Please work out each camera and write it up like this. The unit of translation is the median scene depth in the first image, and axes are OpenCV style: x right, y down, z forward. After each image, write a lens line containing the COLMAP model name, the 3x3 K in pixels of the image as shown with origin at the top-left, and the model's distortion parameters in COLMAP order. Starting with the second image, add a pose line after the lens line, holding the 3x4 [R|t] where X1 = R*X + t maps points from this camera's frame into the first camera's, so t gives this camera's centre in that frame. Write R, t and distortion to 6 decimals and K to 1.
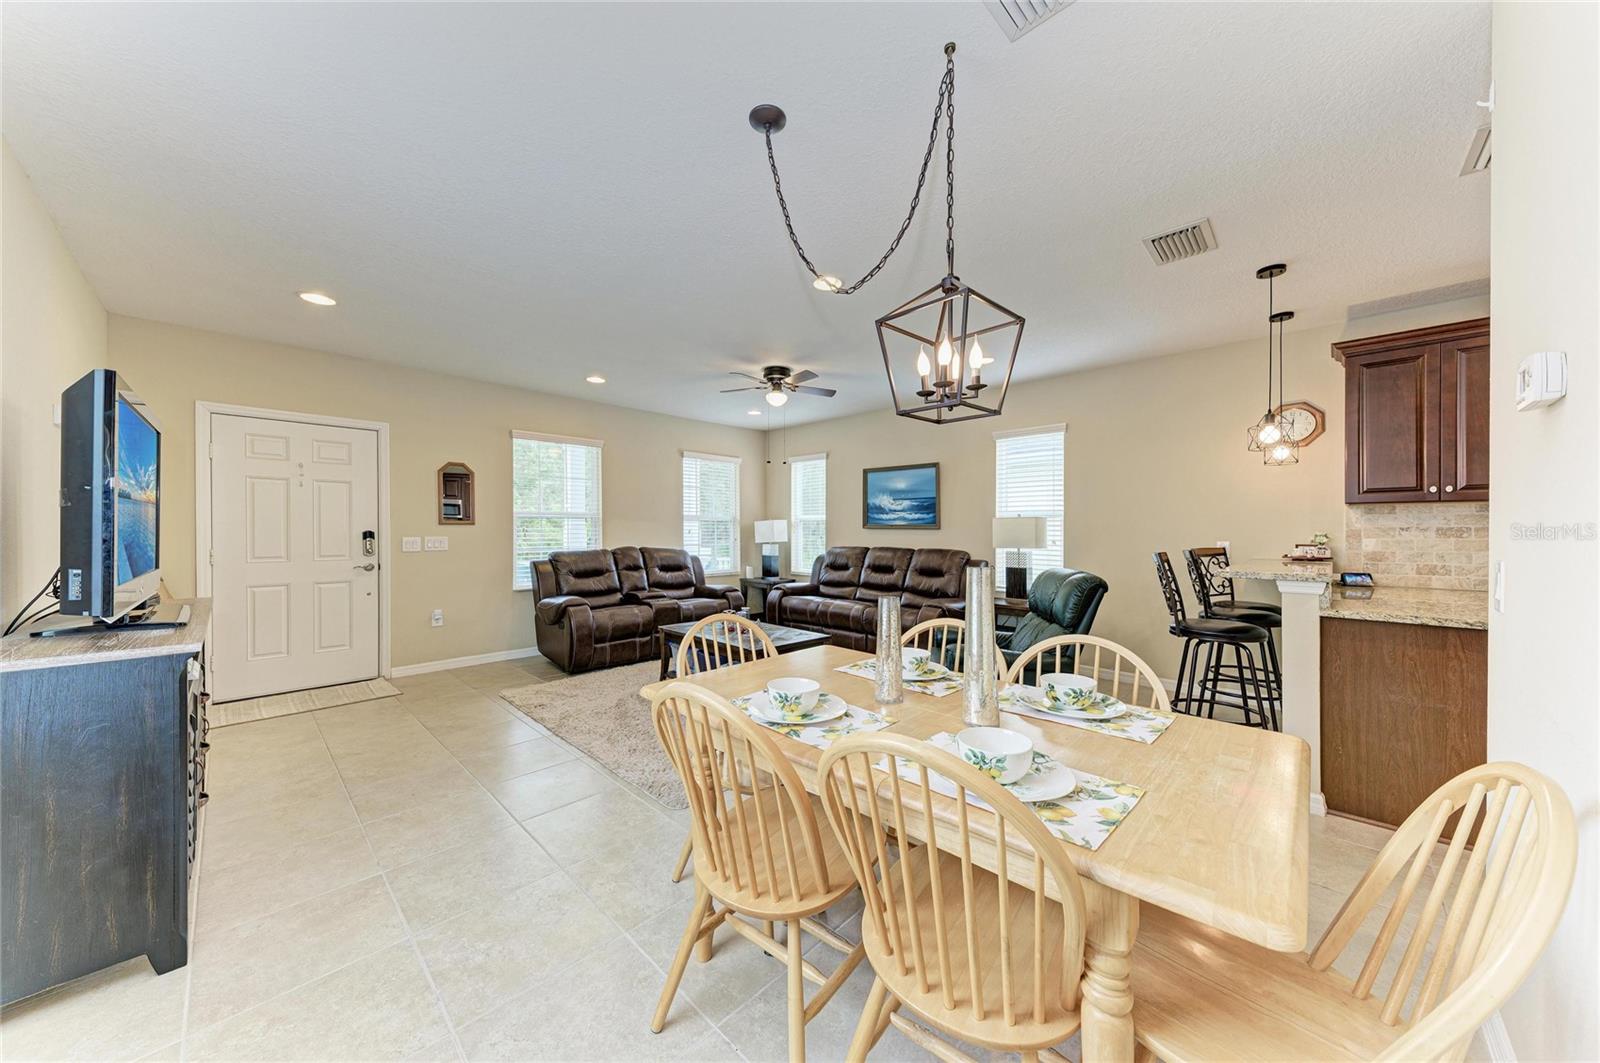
lens RADIAL K [[543.6, 0, 800.9], [0, 543.6, 535.2], [0, 0, 1]] dist [0.015284, -0.003308]
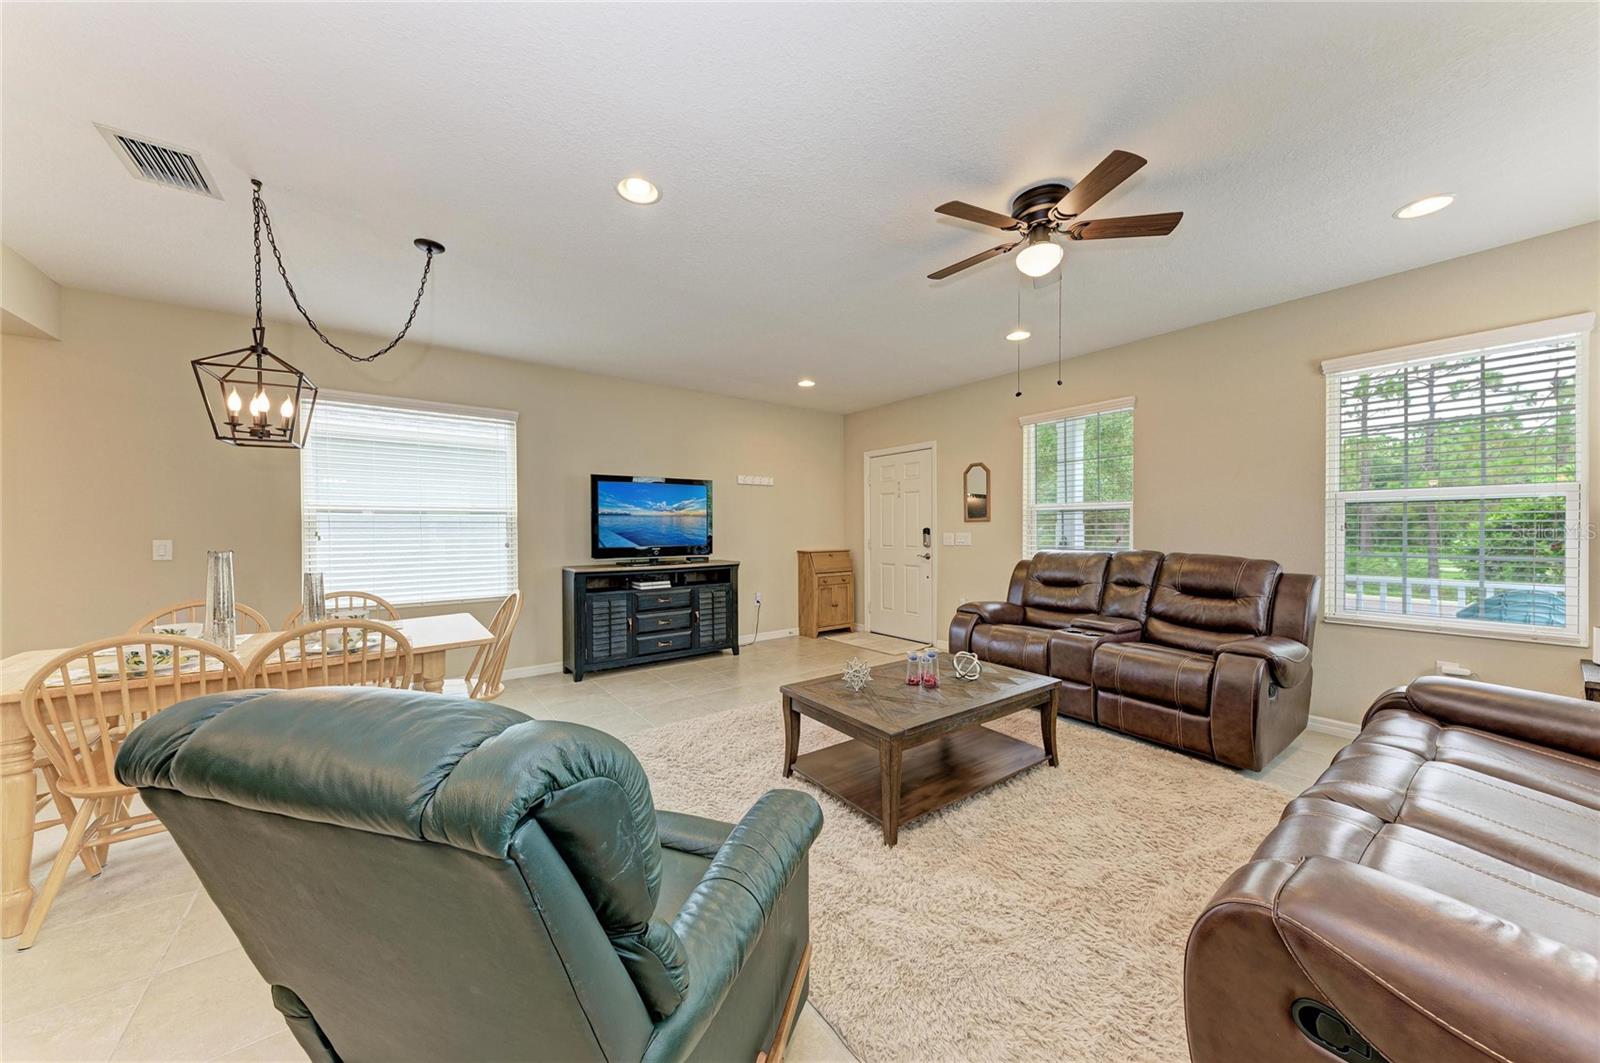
lens RADIAL K [[543.6, 0, 803.7], [0, 543.6, 528.5], [0, 0, 1]] dist [0.015284, -0.003308]
pose [[-0.151155, -0.001979, -0.988508, 0.404231], [-0.003933, 0.999991, -0.001400, -0.002653], [0.988502, 0.003676, -0.151162, 0.714703]]
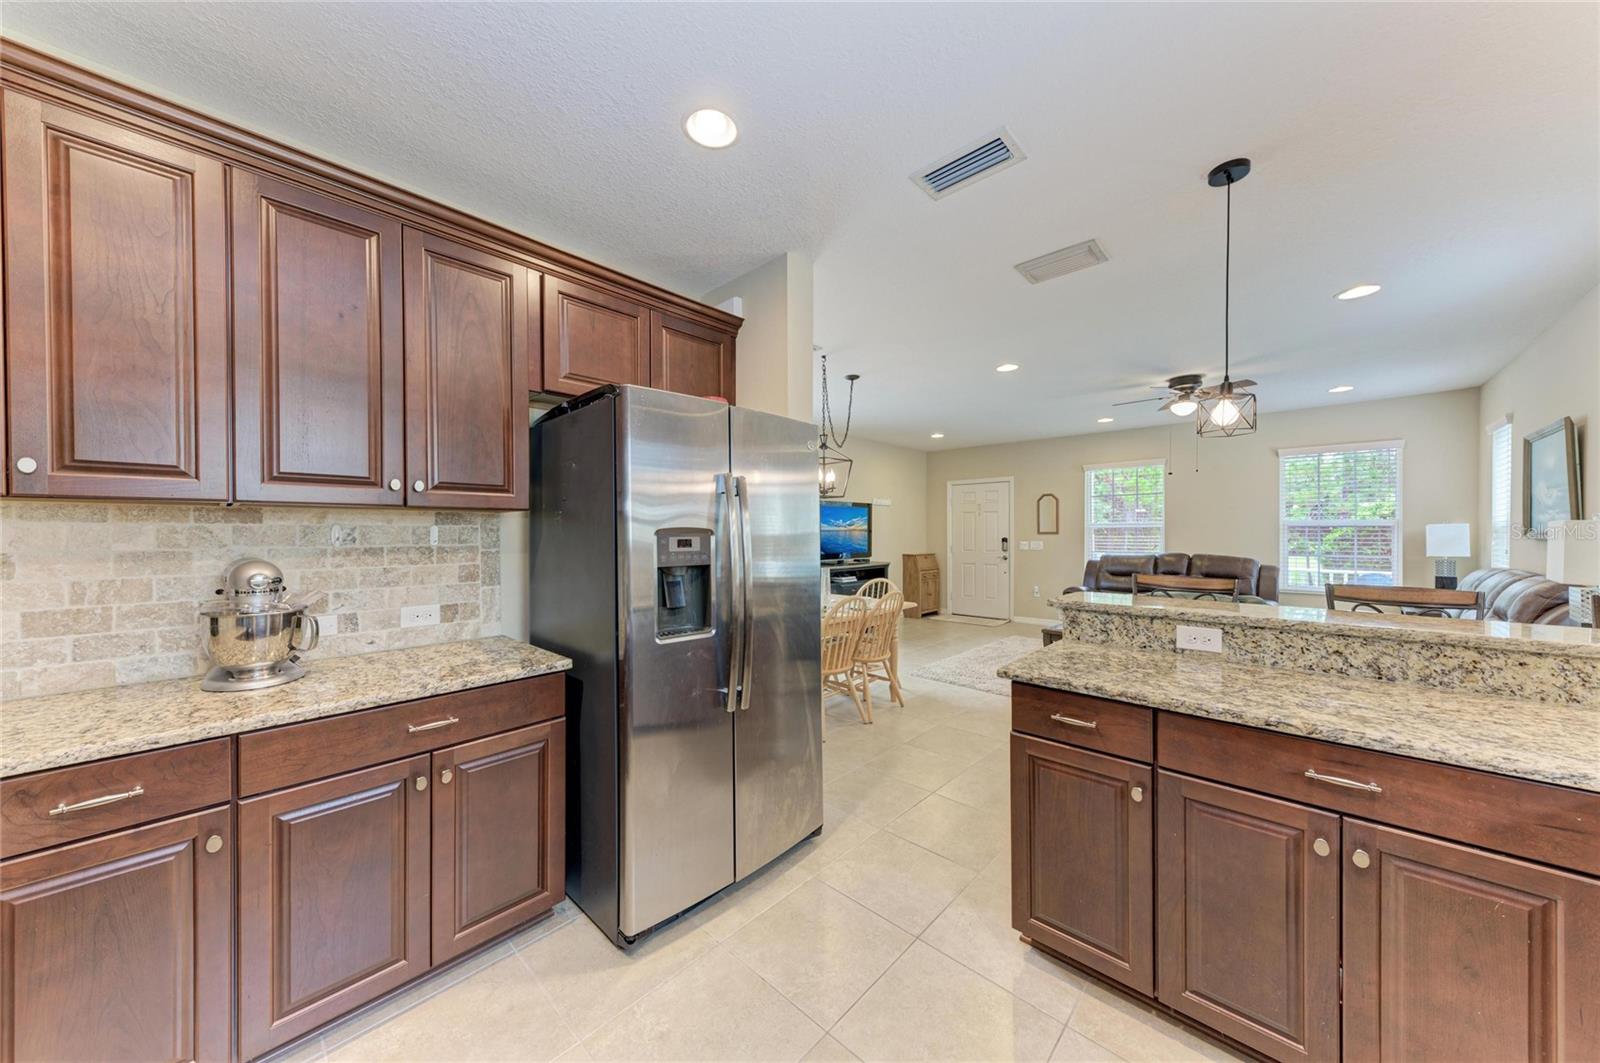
lens RADIAL K [[543.6, 0, 800.6], [0, 543.6, 534.4], [0, 0, 1]] dist [0.015284, -0.003308]
pose [[0.012877, 0.002879, -0.999913, 0.791134], [-0.005788, 0.999979, 0.002804, -0.015867], [0.999900, 0.005751, 0.012893, 0.237154]]
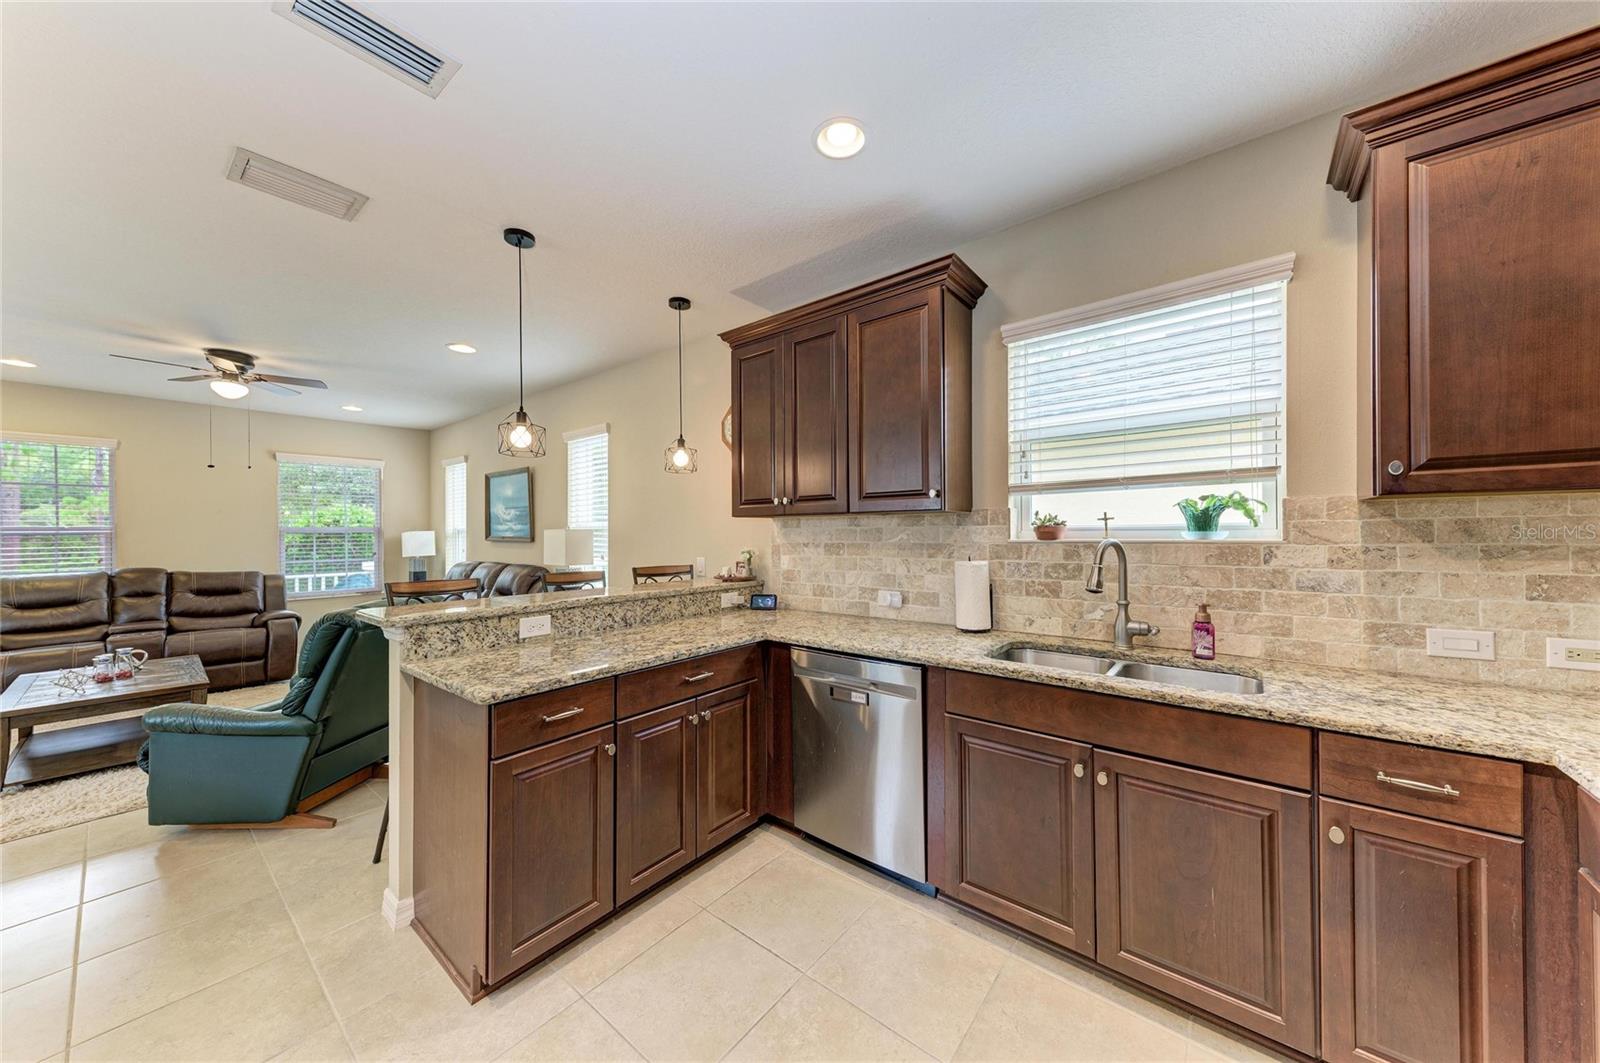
lens RADIAL K [[543.6, 0, 803.9], [0, 543.6, 531.2], [0, 0, 1]] dist [0.015284, -0.003308]
pose [[0.995736, -0.011056, 0.091582, 0.619122], [0.011968, 0.999884, -0.009412, -0.015325], [-0.091467, 0.010468, 0.995753, 0.075283]]
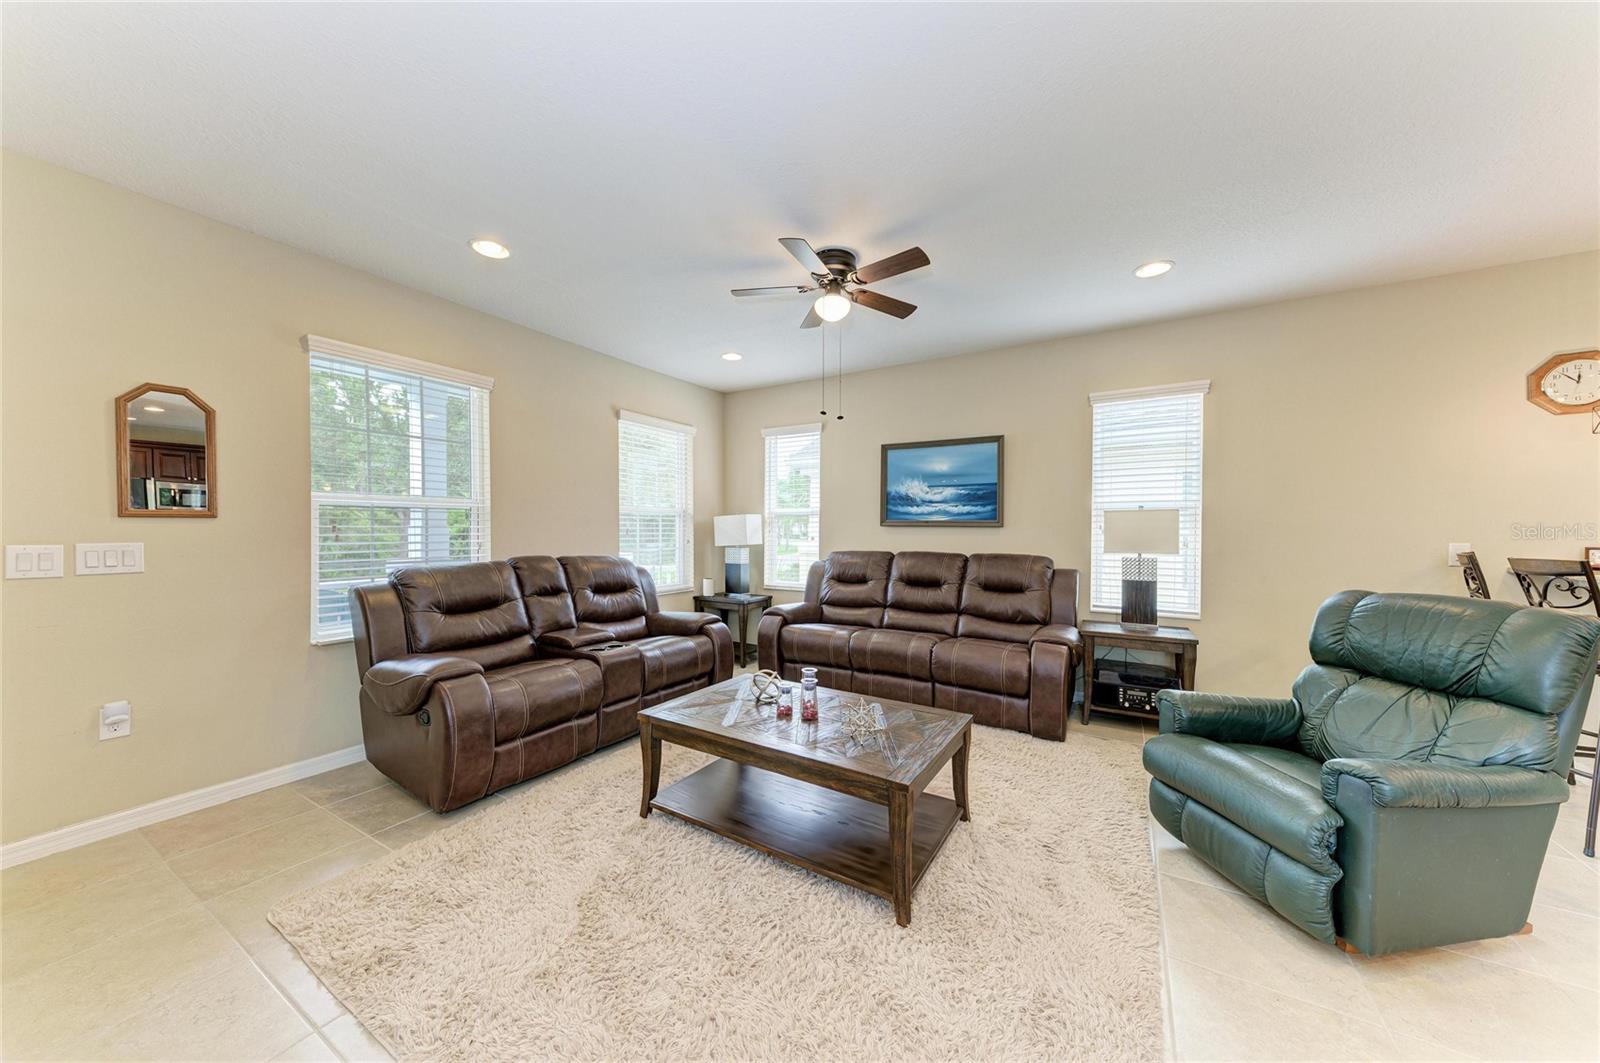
lens RADIAL K [[543.6, 0, 800.7], [0, 543.6, 533.4], [0, 0, 1]] dist [0.015284, -0.003308]
pose [[0.973510, -0.002724, 0.228630, -0.177483], [0.002848, 0.999996, -0.000215, -0.002988], [-0.228628, 0.000860, 0.973513, 0.353381]]
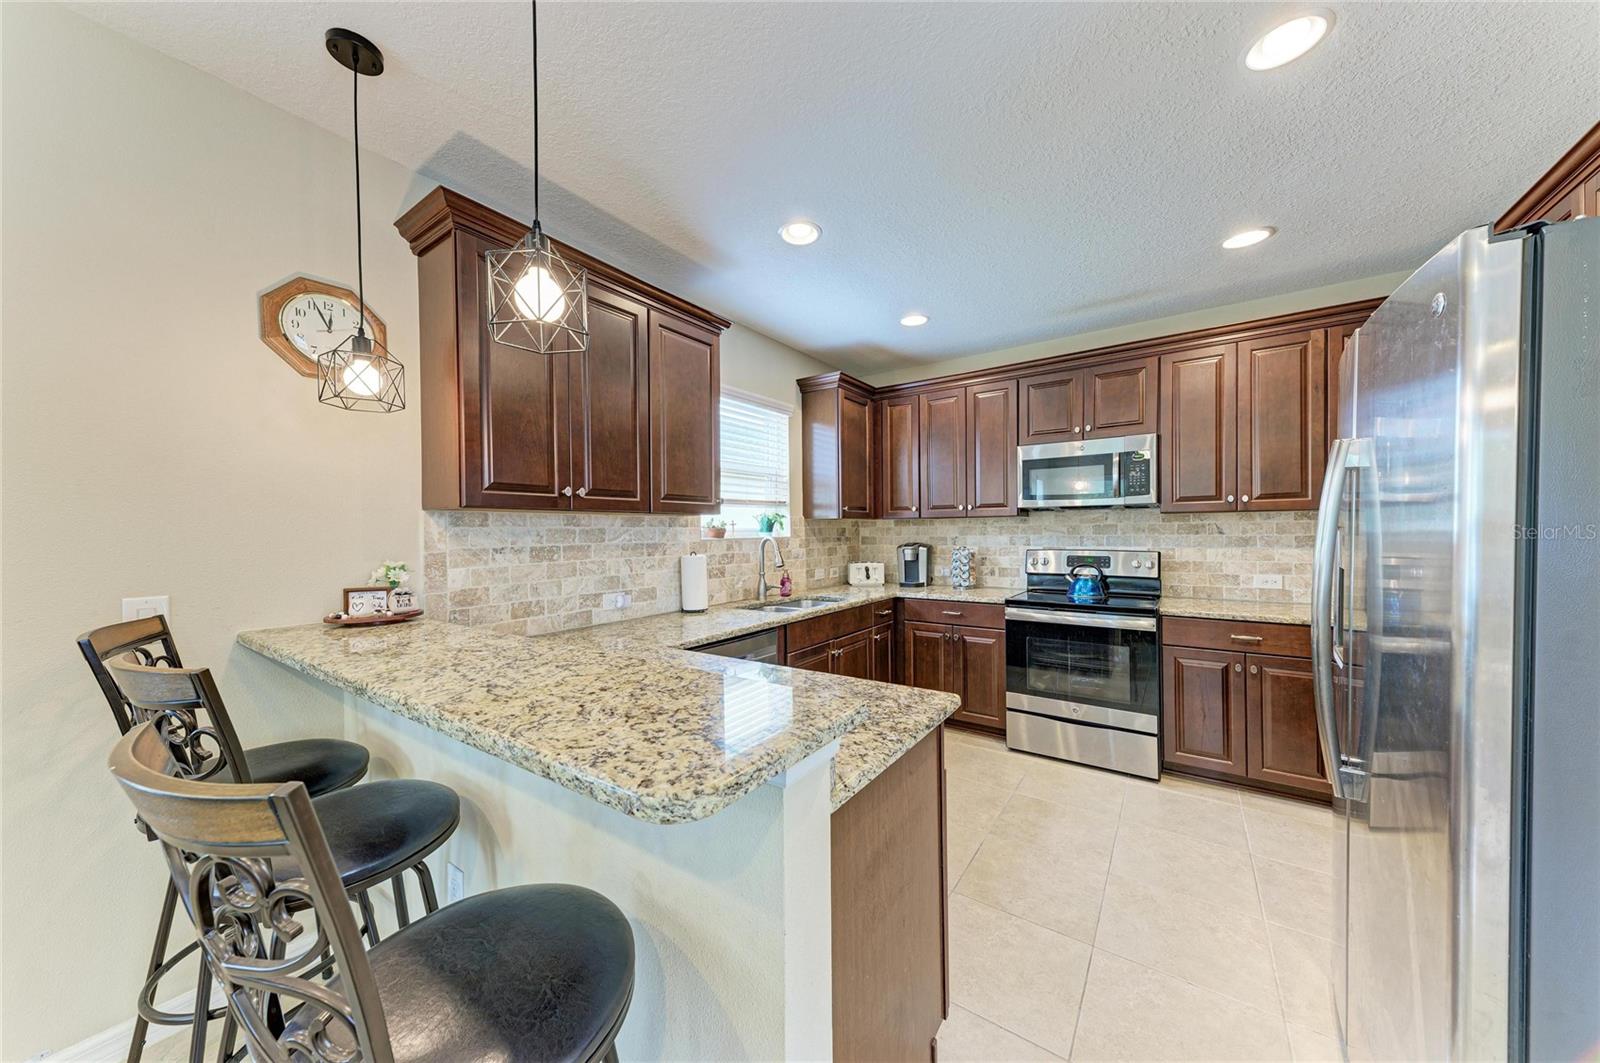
lens RADIAL K [[543.6, 0, 800.9], [0, 543.6, 535.1], [0, 0, 1]] dist [0.015284, -0.003308]
pose [[-0.158865, -0.008269, 0.987266, 0.254473], [0.017097, 0.999792, 0.011125, -0.018443], [-0.987152, 0.018646, -0.158691, 0.461107]]
